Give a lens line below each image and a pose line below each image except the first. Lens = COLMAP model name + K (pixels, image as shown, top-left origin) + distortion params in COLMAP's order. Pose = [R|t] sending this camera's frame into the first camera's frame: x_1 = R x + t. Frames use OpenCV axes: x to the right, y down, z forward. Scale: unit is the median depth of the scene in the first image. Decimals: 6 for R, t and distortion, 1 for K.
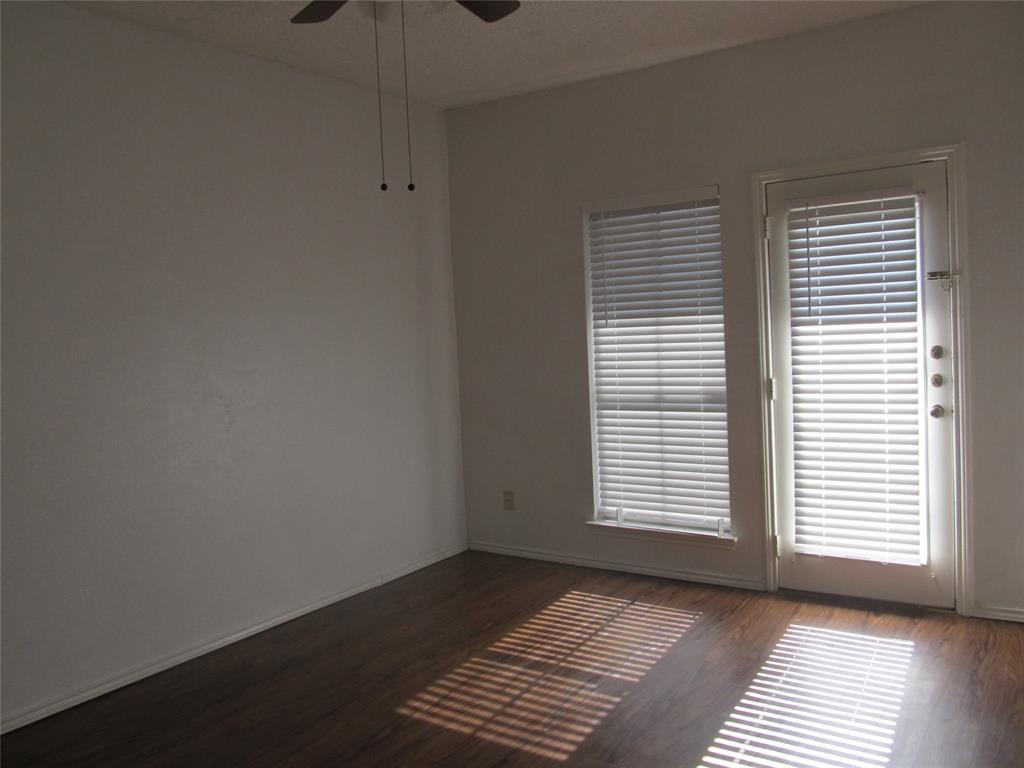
lens RADIAL K [[846.9, 0, 506.6], [0, 846.9, 385.4], [0, 0, 1]] dist [-0.068292, 0.024636]
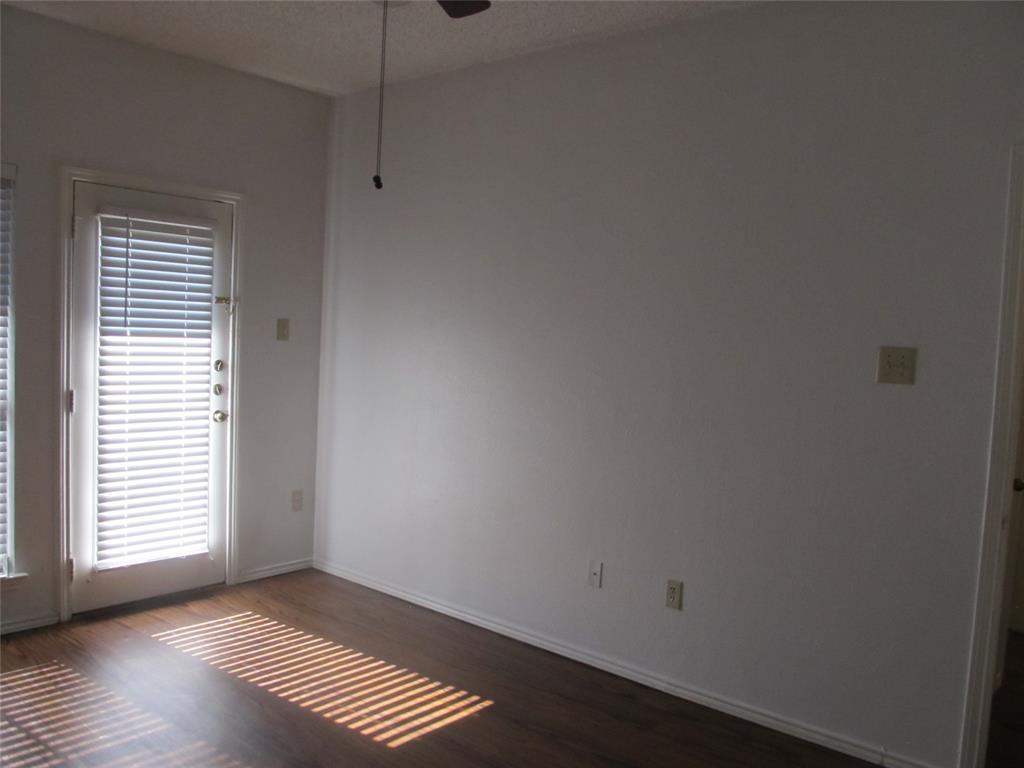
lens RADIAL K [[846.9, 0, 506.2], [0, 846.9, 382.6], [0, 0, 1]] dist [-0.068292, 0.024636]
pose [[0.091397, -0.003144, 0.995810, -0.586821], [0.014802, 0.999889, 0.001798, -0.011341], [-0.995705, 0.014575, 0.091433, 0.463428]]
